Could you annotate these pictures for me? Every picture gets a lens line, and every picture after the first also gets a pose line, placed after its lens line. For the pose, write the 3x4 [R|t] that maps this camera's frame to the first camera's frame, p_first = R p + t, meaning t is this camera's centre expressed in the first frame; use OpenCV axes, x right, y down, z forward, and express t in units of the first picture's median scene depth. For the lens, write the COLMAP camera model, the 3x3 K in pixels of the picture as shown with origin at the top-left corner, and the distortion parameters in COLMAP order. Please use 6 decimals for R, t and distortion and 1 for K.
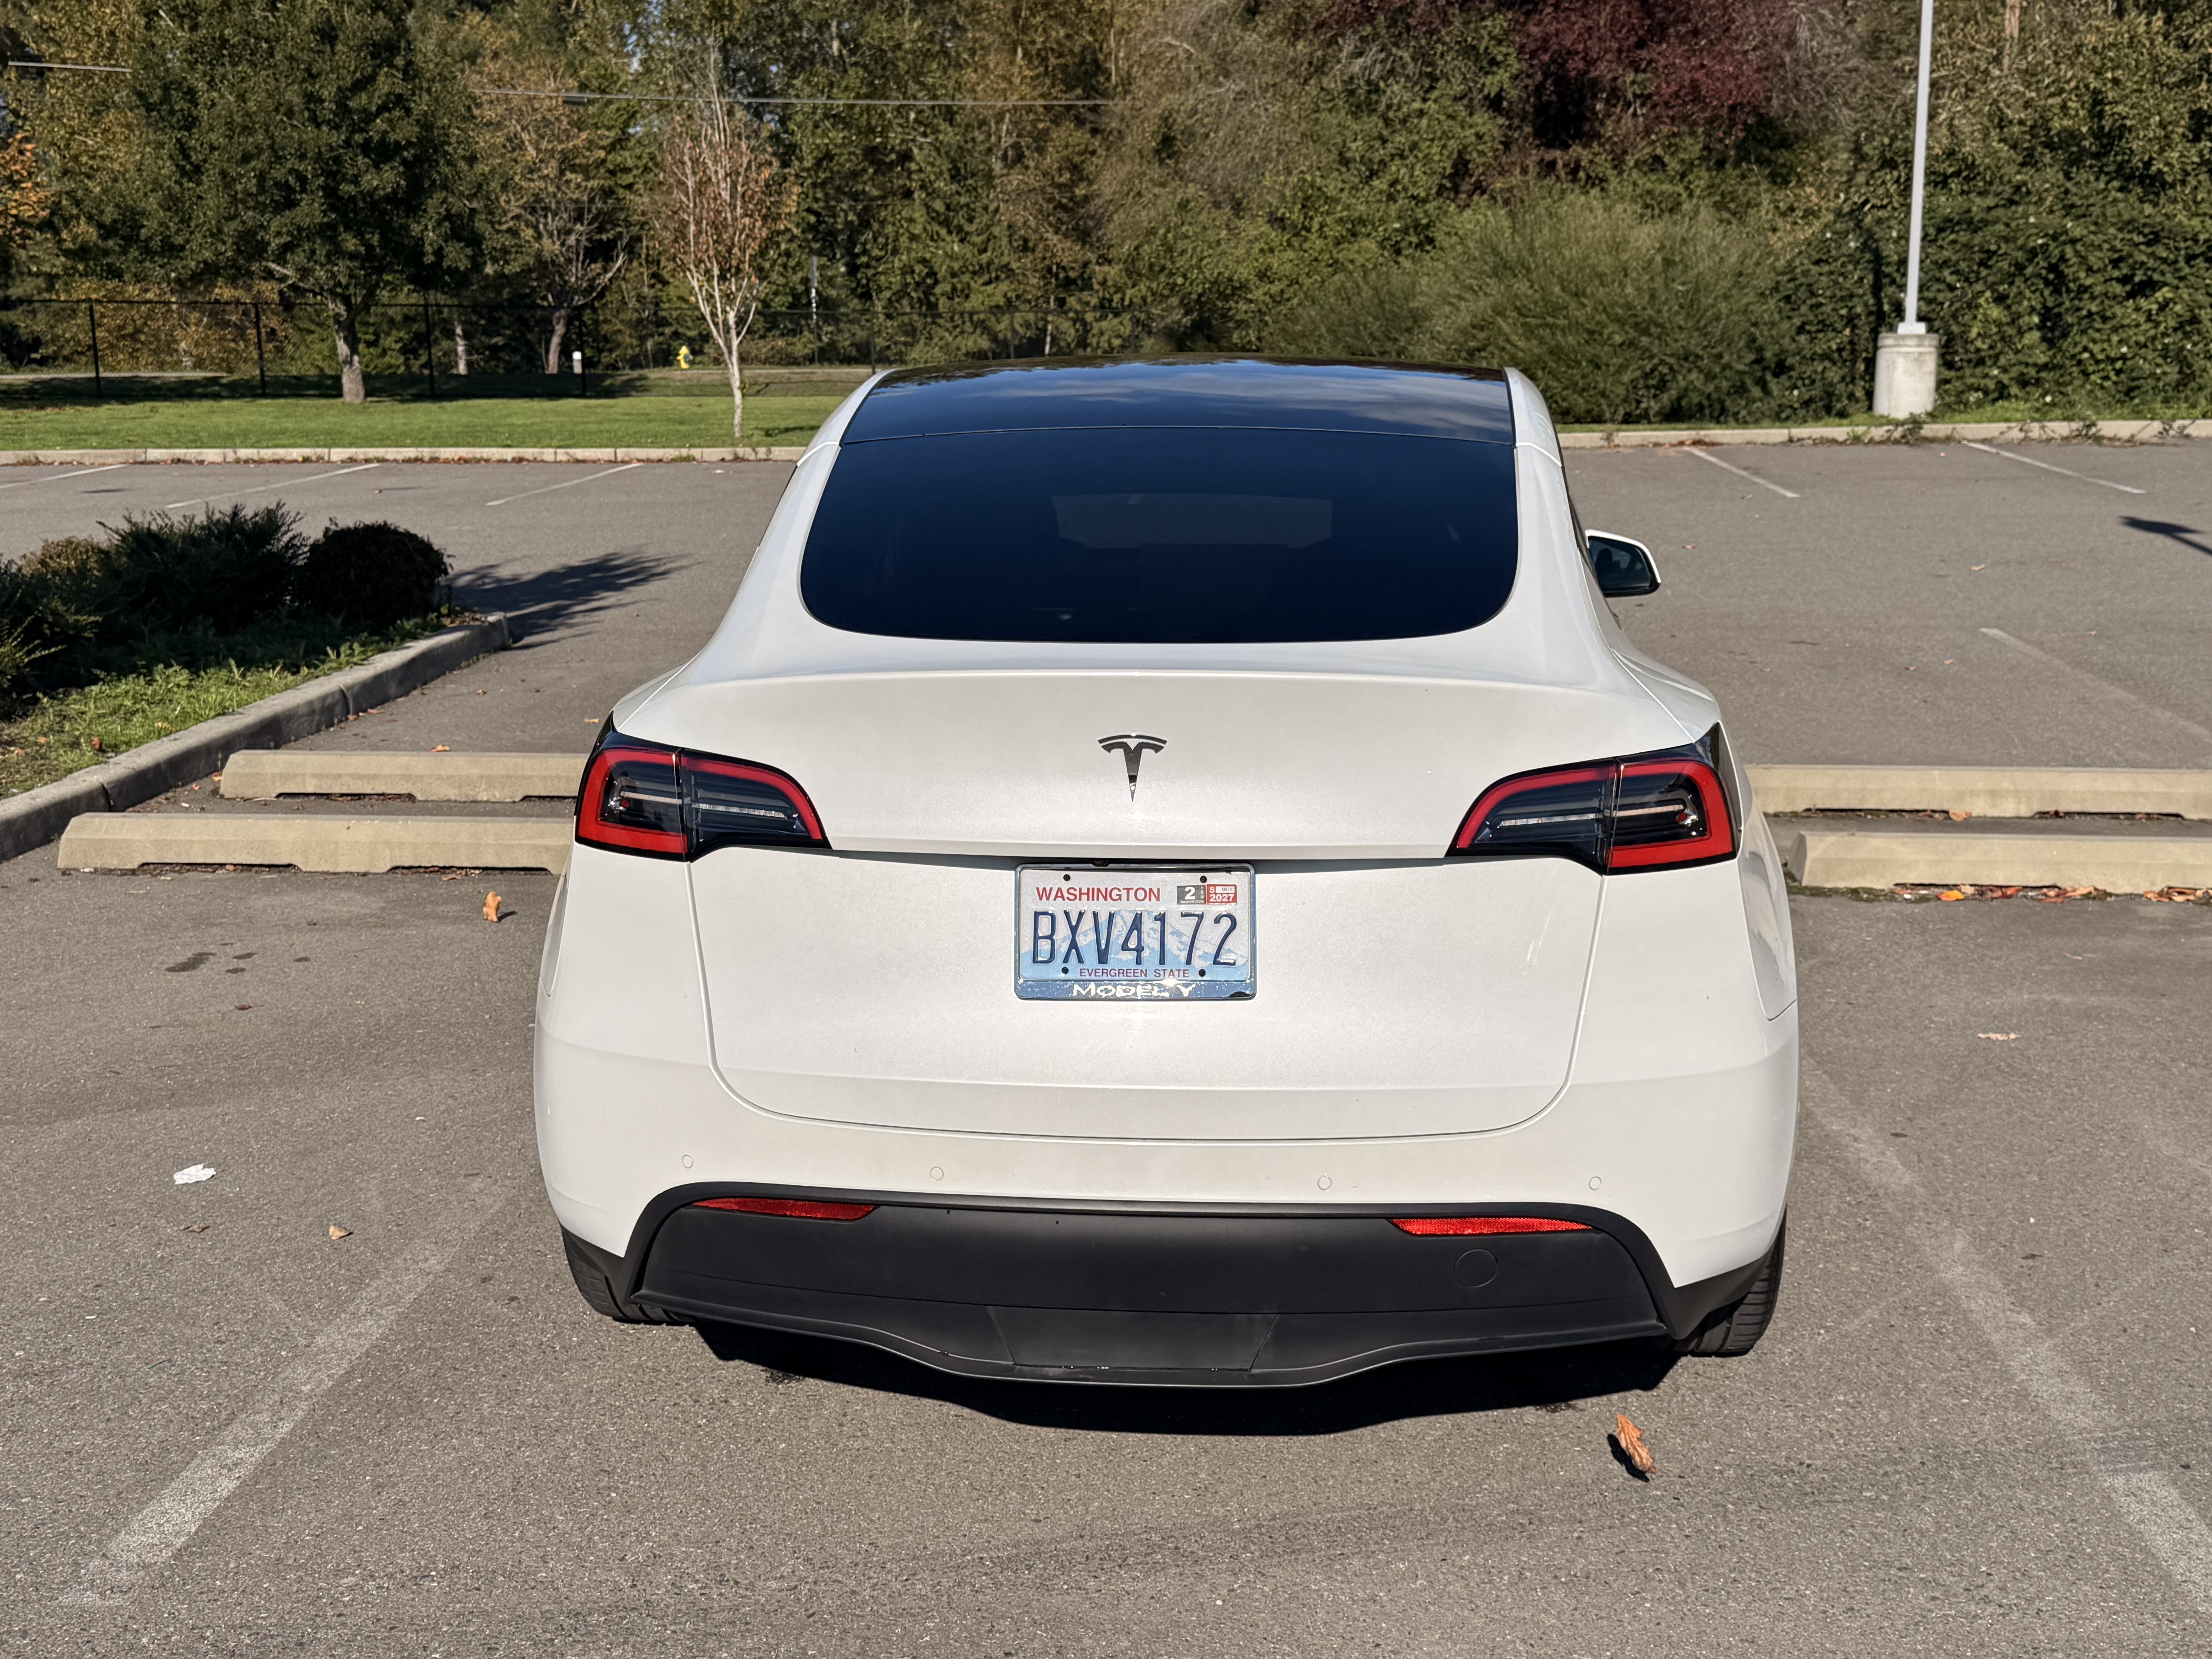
lens RADIAL K [[2507.6, 0, 1114.2], [0, 2507.6, 821.6], [0, 0, 1]] dist [0.070002, 0.000000]
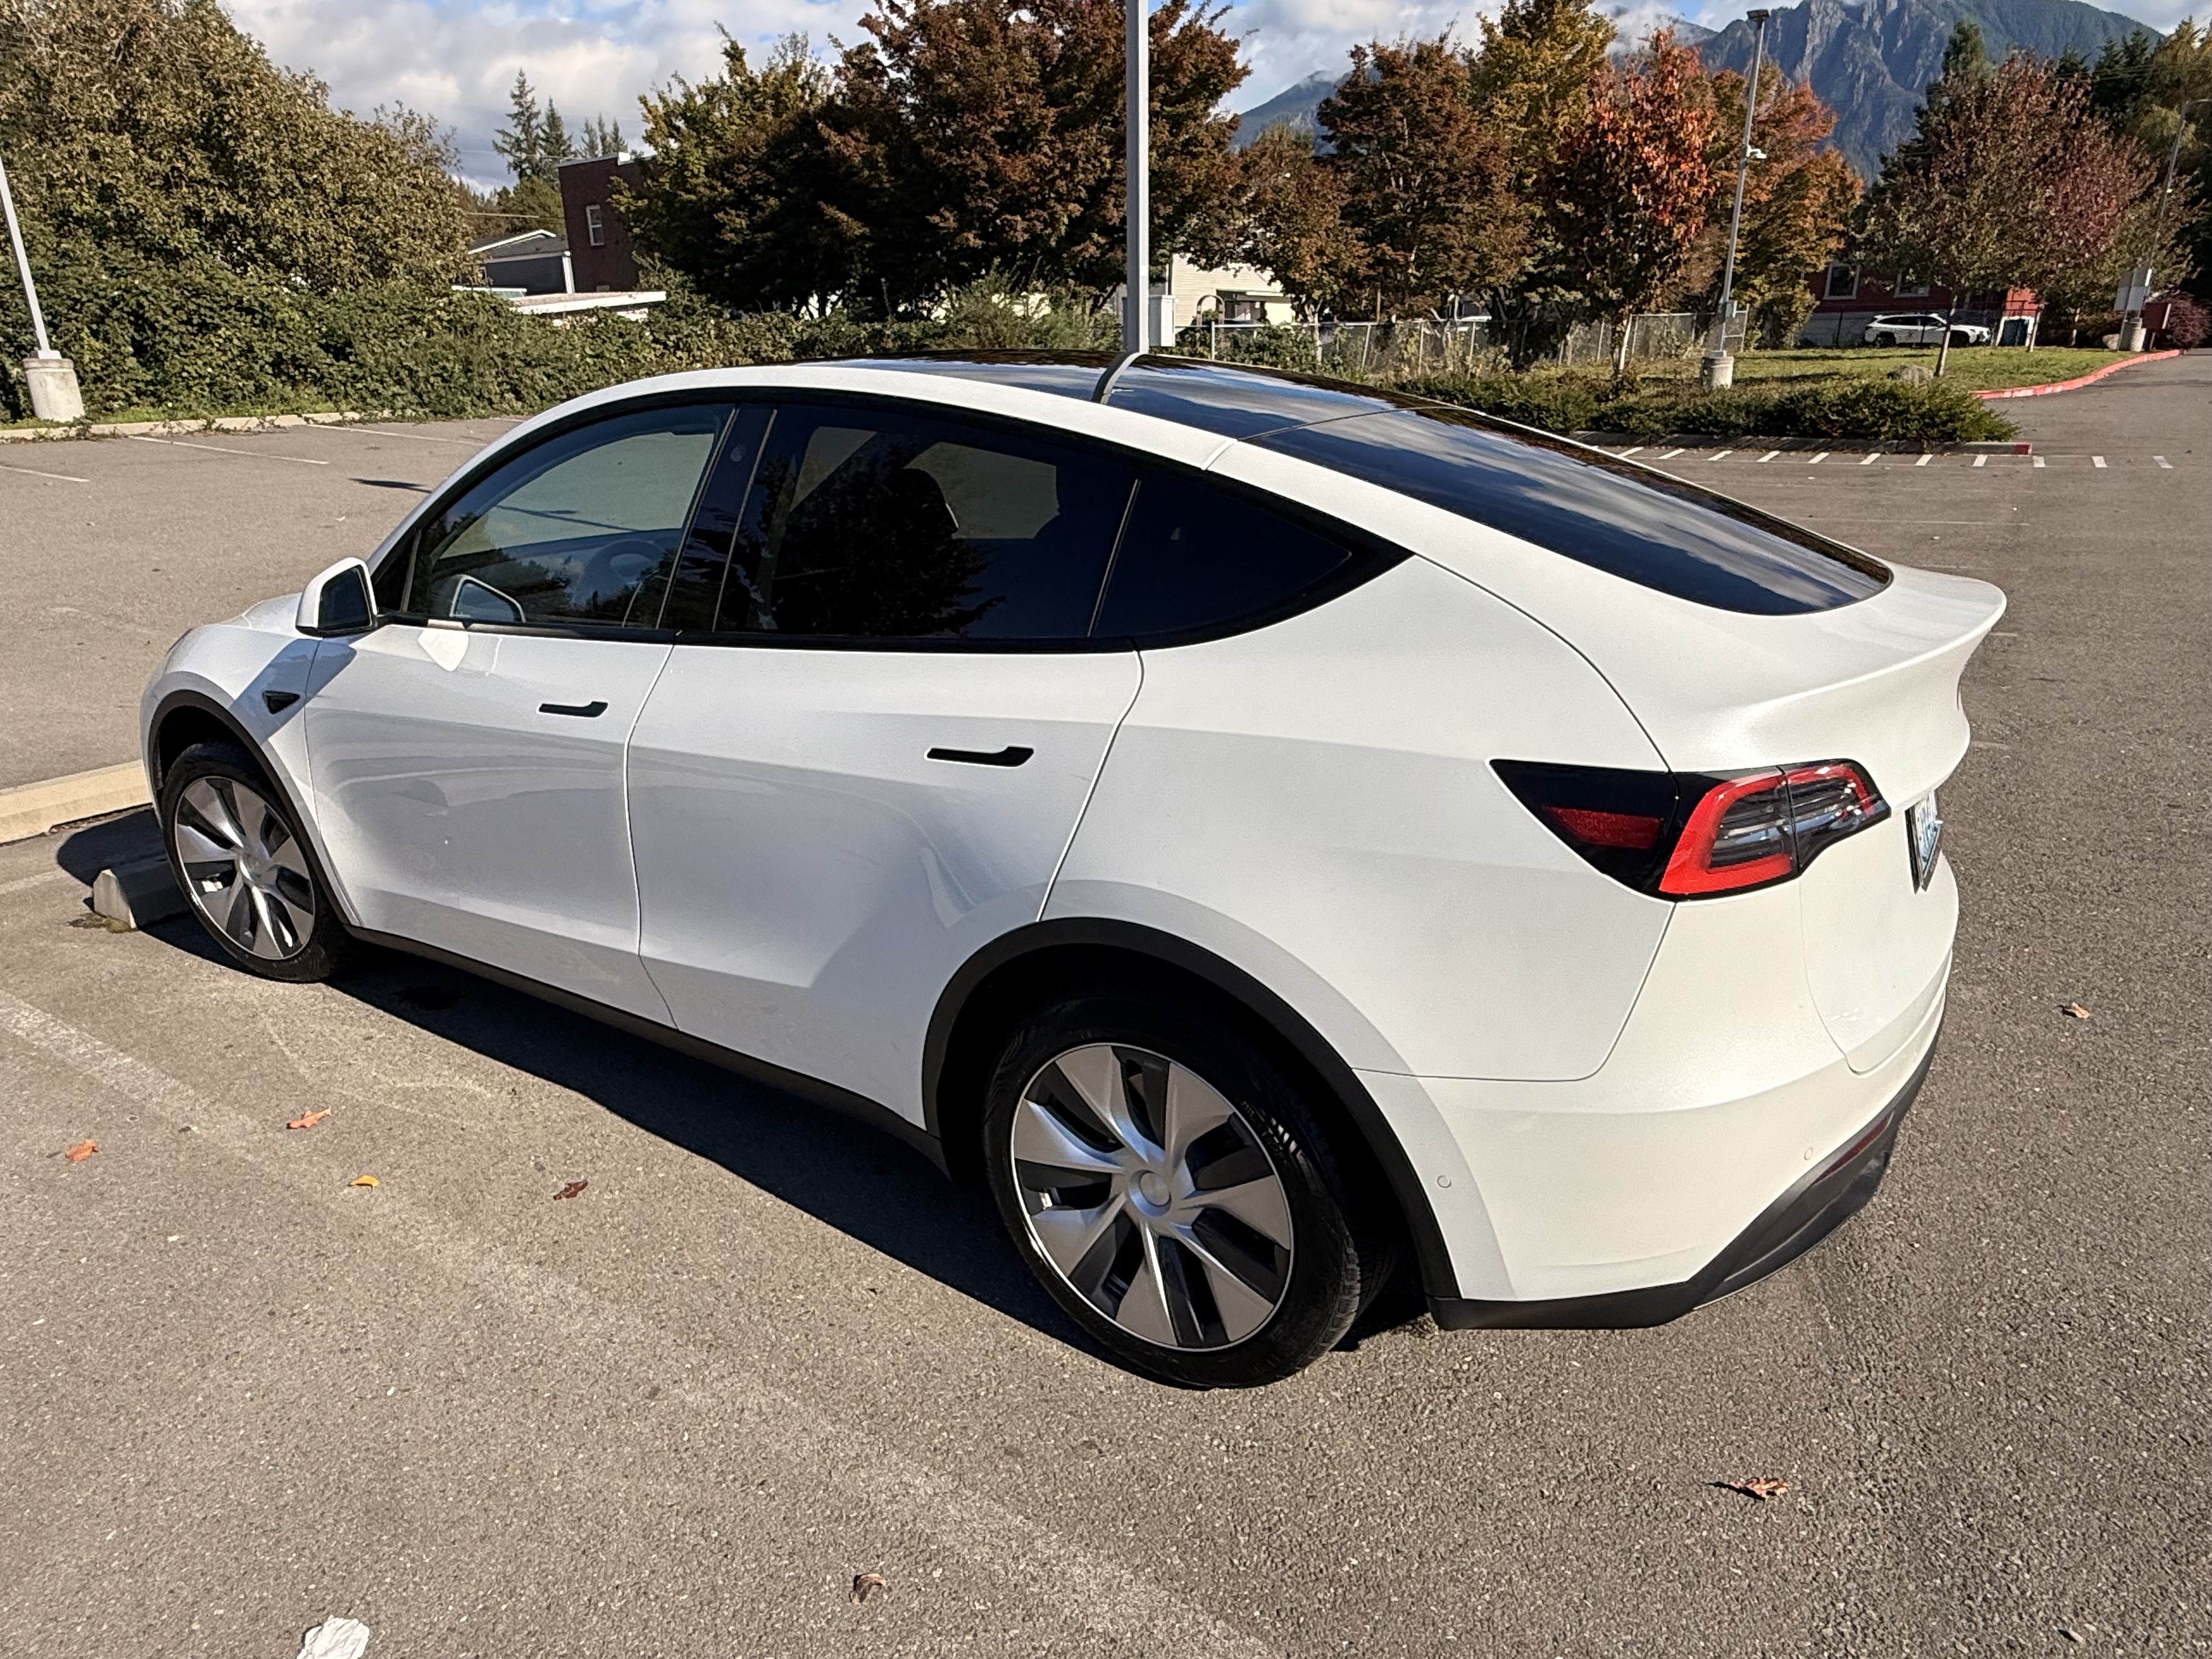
lens RADIAL K [[1364.9, 0, 1108.1], [0, 1364.9, 855.3], [0, 0, 1]] dist [-0.004156, 0.002793]
pose [[0.489966, -0.299788, 0.818572, -0.091035], [0.167371, 0.953889, 0.249164, -0.020254], [-0.855524, 0.014924, 0.517549, 0.112545]]
